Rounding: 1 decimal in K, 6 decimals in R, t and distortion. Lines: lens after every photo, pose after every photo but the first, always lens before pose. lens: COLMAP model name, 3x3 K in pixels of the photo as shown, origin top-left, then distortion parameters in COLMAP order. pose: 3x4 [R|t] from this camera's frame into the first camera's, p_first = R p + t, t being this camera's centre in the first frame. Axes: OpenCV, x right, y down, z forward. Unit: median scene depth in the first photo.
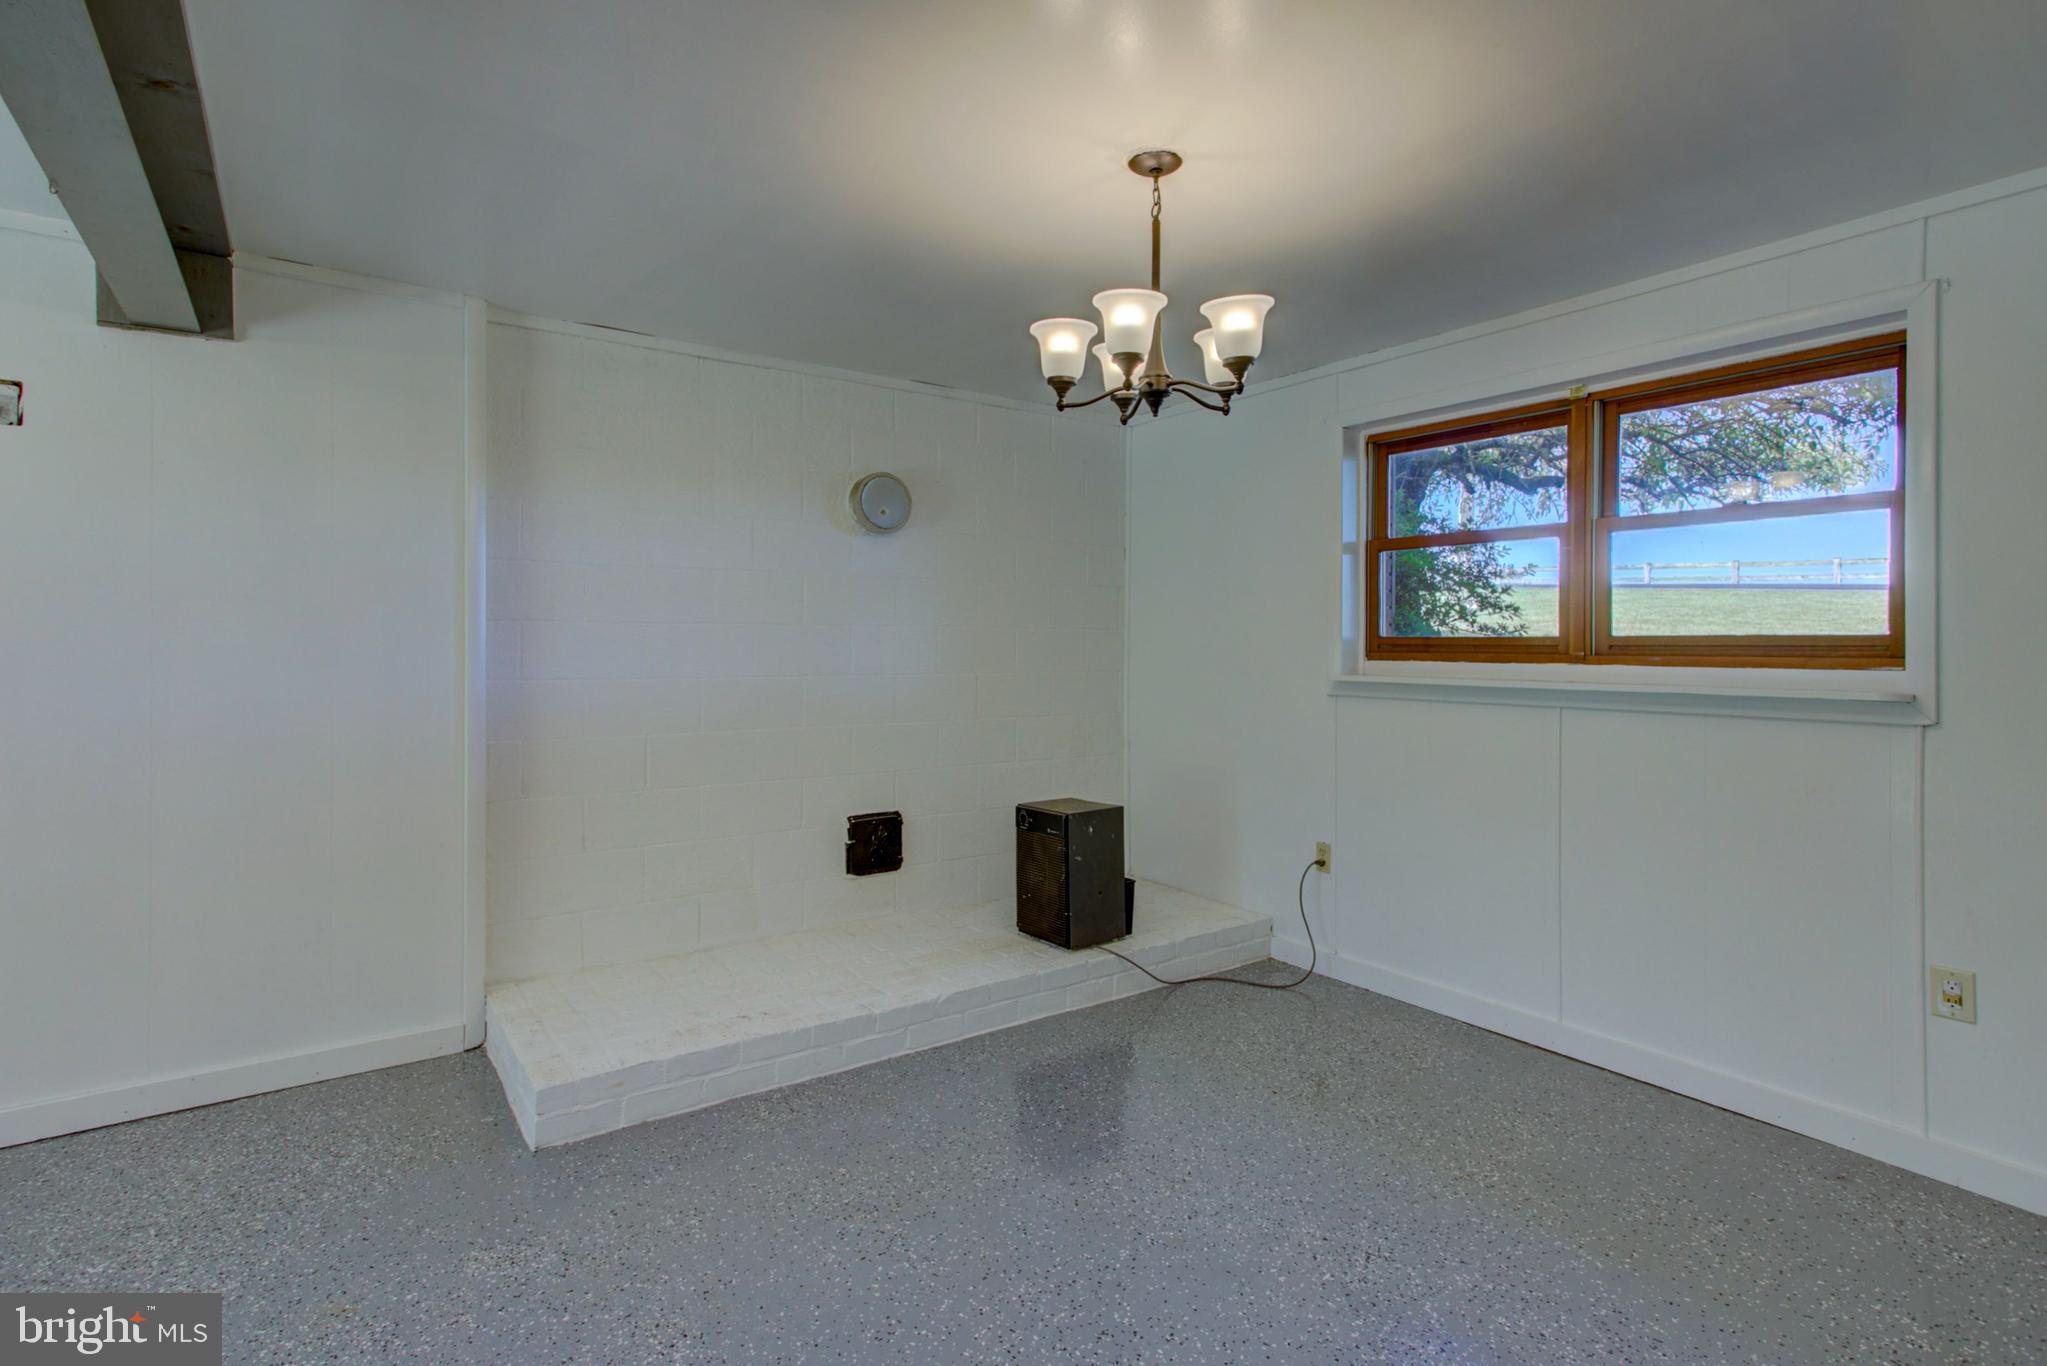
lens RADIAL K [[1007.2, 0, 1032.6], [0, 1007.2, 645.0], [0, 0, 1]] dist [0.002227, 0.000302]
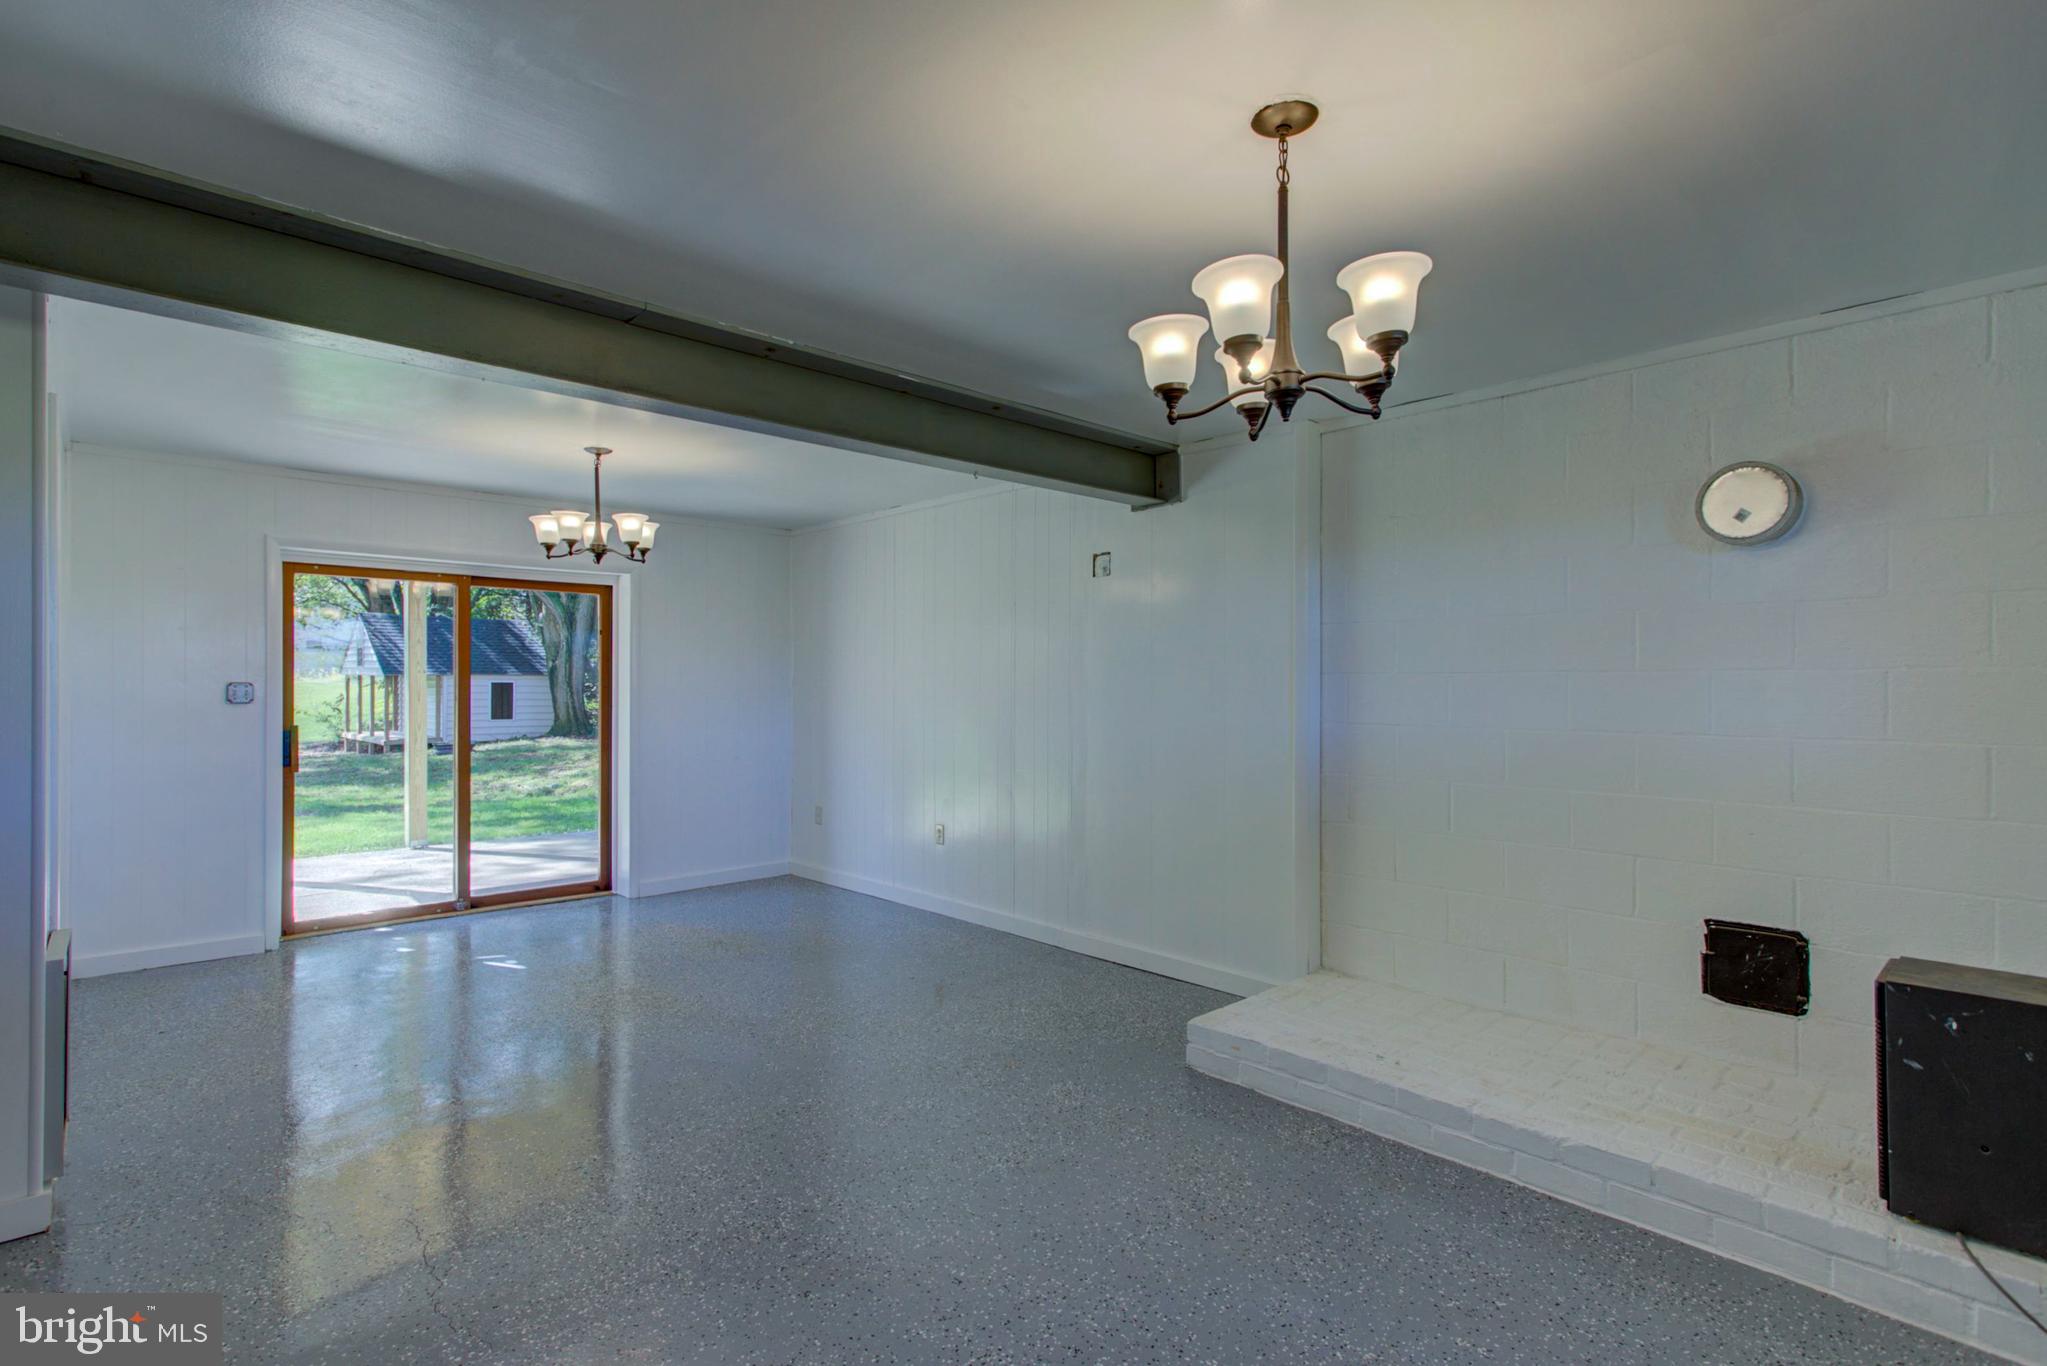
lens RADIAL K [[1012.9, 0, 1016.0], [0, 1012.9, 692.0], [0, 0, 1]] dist [0.009878, 0.000211]
pose [[0.120660, 0.000362, -0.992694, 0.755242], [-0.005373, 0.999986, -0.000289, -0.000052], [0.992679, 0.005368, 0.120660, 0.549402]]
